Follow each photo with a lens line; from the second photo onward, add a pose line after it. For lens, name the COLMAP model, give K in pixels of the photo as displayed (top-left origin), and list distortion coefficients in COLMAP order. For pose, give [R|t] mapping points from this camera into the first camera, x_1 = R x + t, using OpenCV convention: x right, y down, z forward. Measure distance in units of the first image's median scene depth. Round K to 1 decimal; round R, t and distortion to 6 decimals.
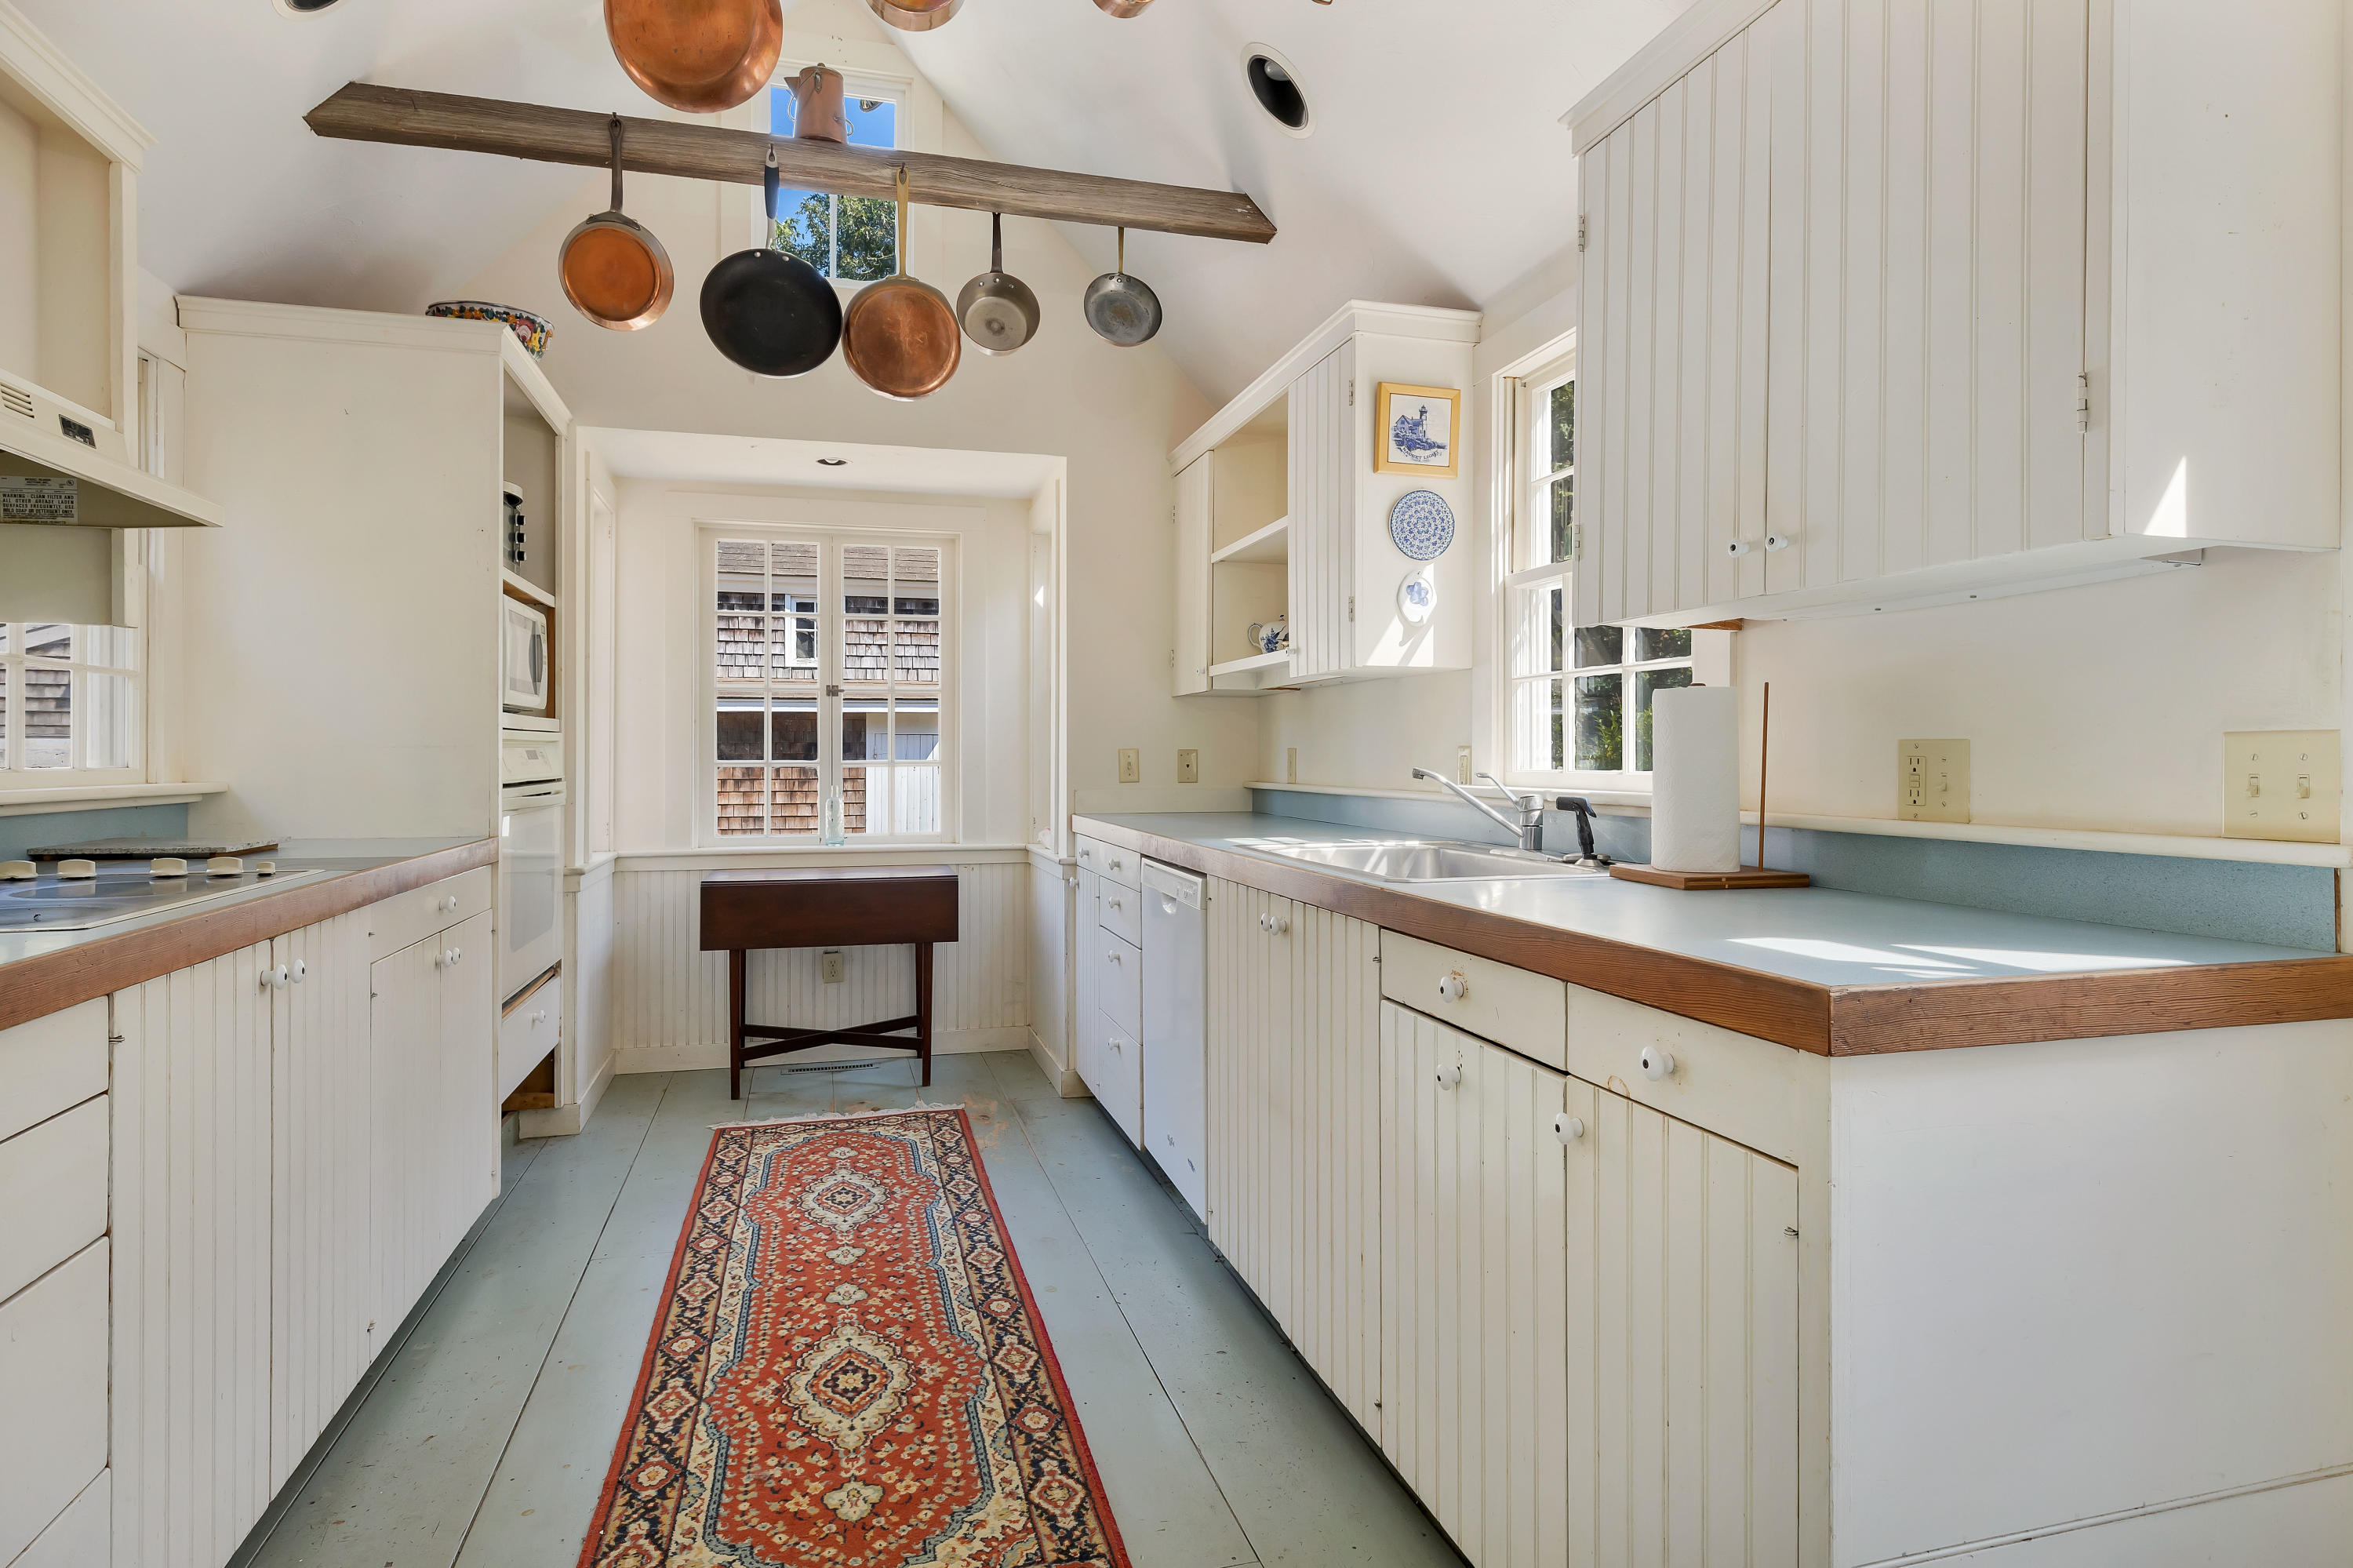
lens RADIAL K [[1335.4, 0, 1174.7], [0, 1335.4, 779.3], [0, 0, 1]] dist [0.006891, 0.000108]
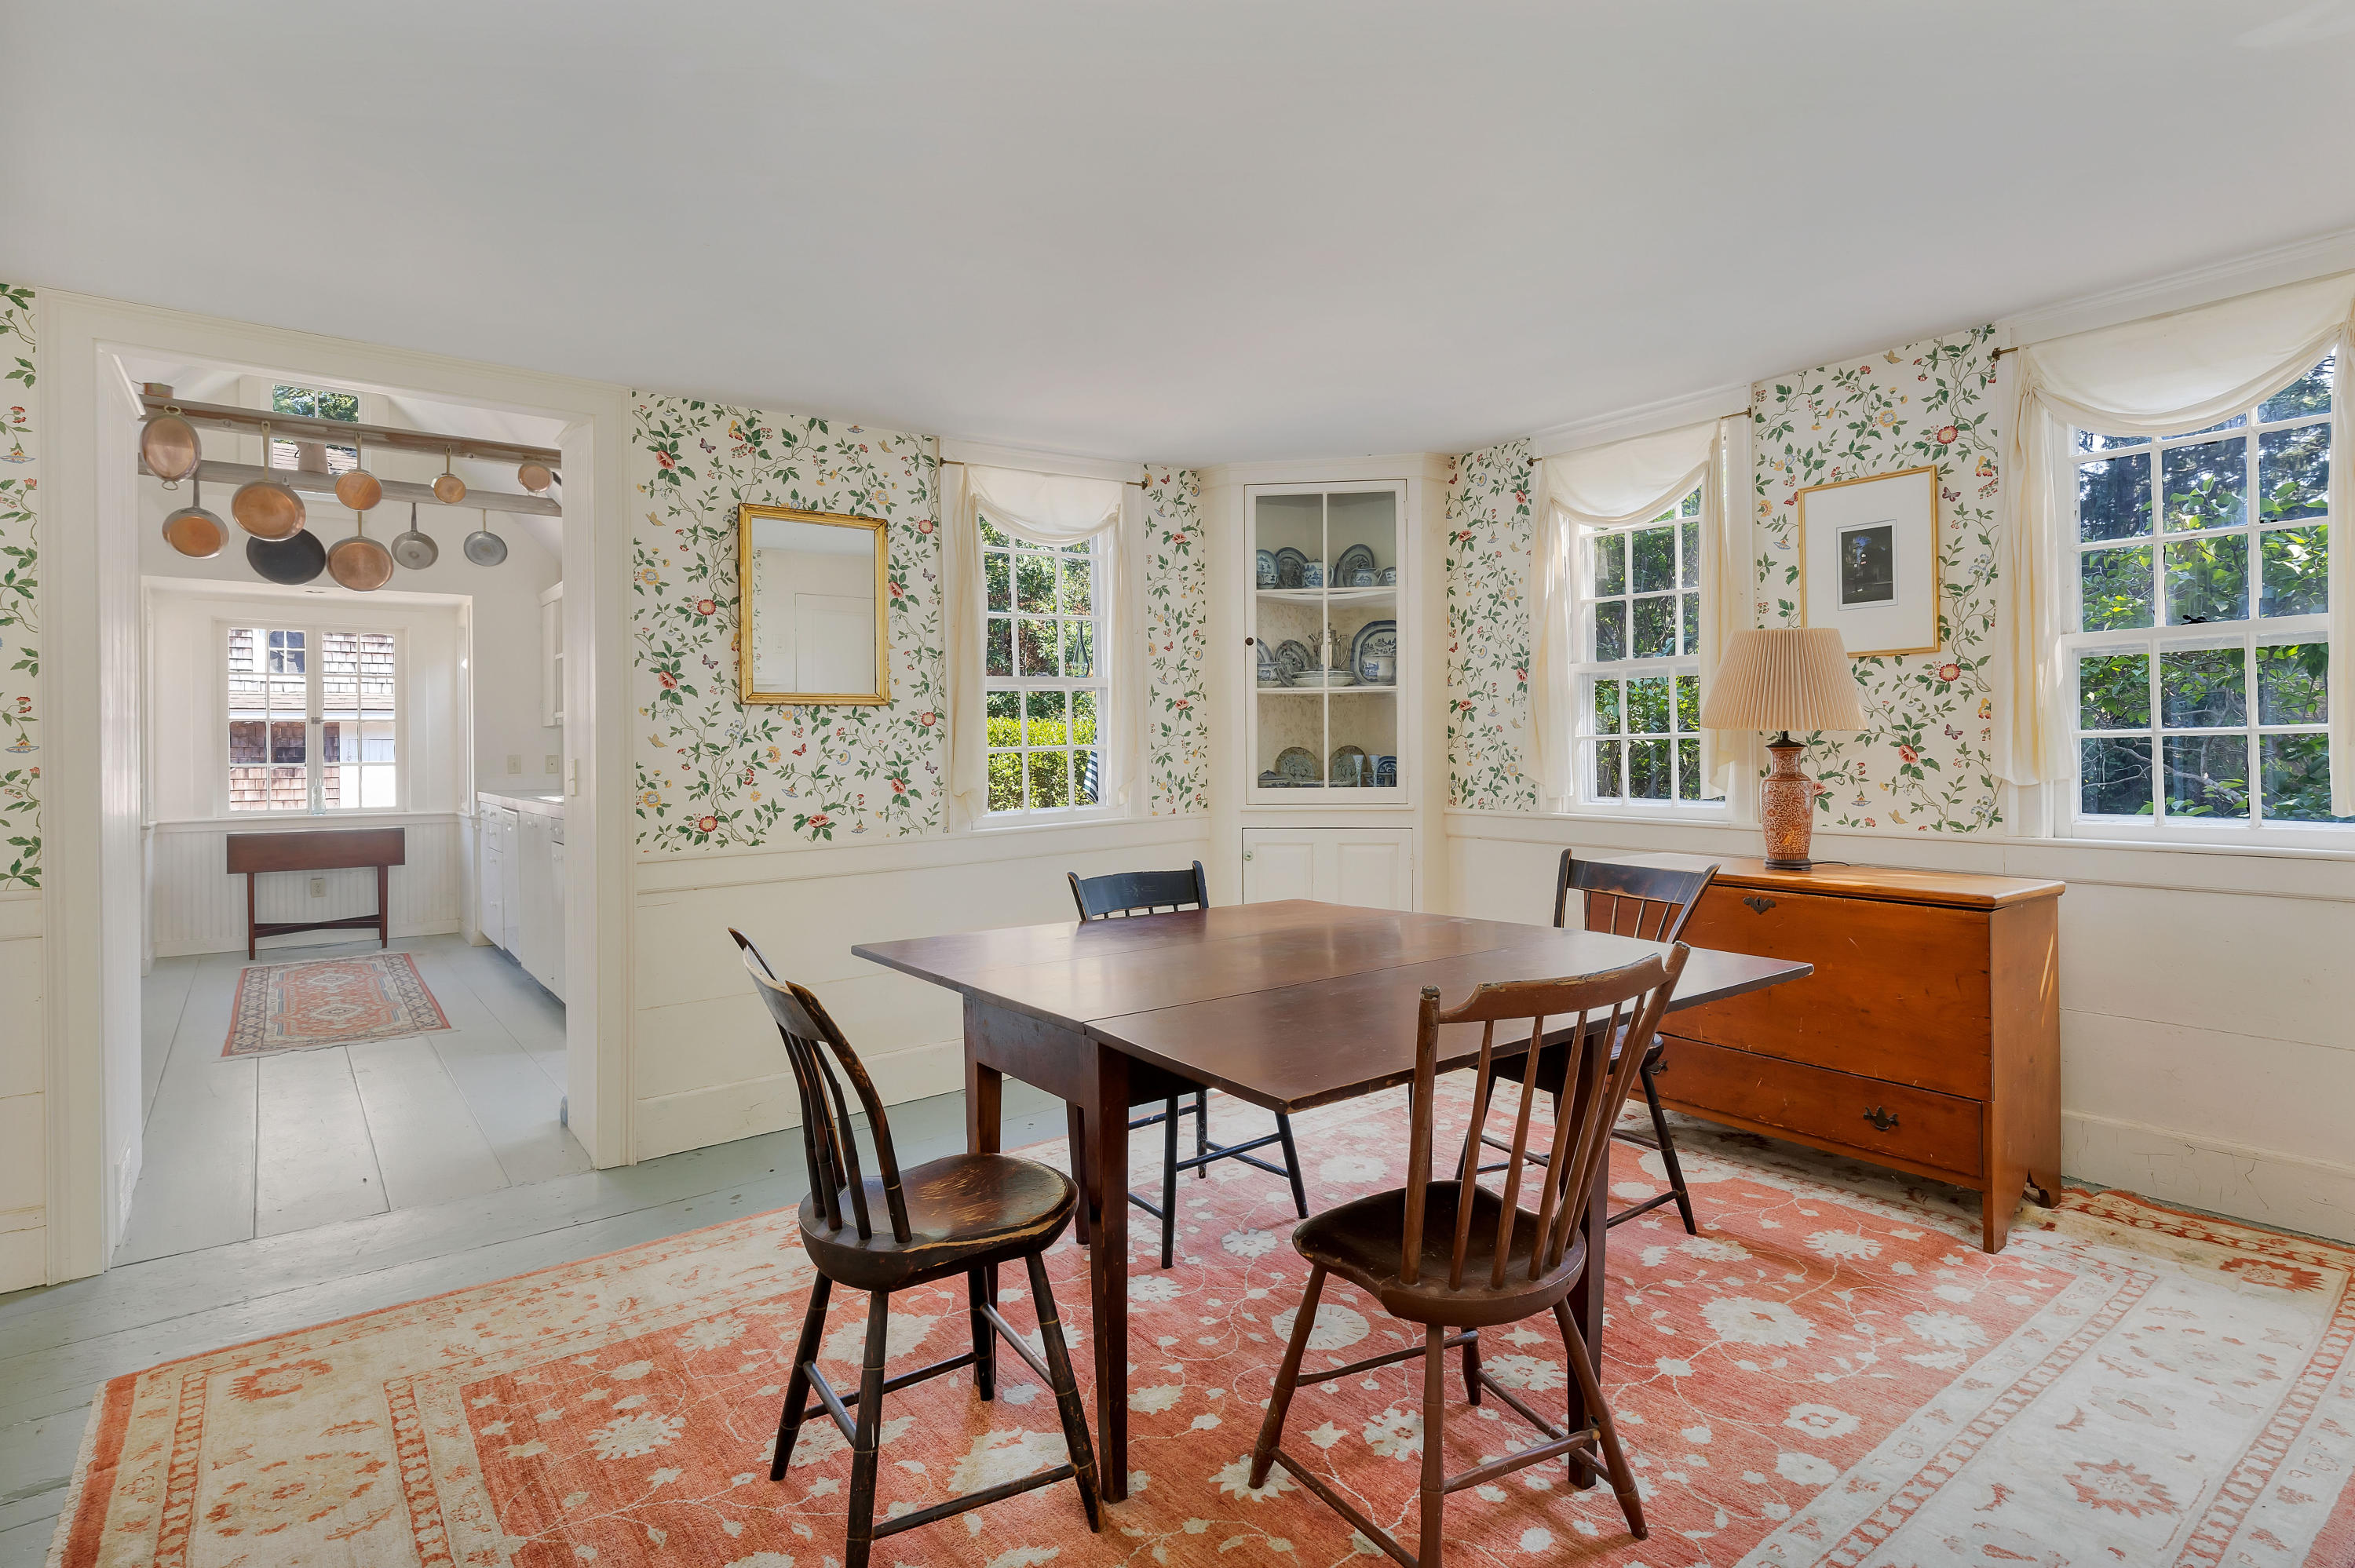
lens RADIAL K [[1172.9, 0, 1195.3], [0, 1172.9, 768.0], [0, 0, 1]] dist [0.002451, 0.000311]
pose [[0.919945, -0.010993, 0.391893, 0.191919], [0.012732, 0.999917, -0.001838, 0.009717], [-0.391840, 0.006681, 0.920009, -0.839694]]
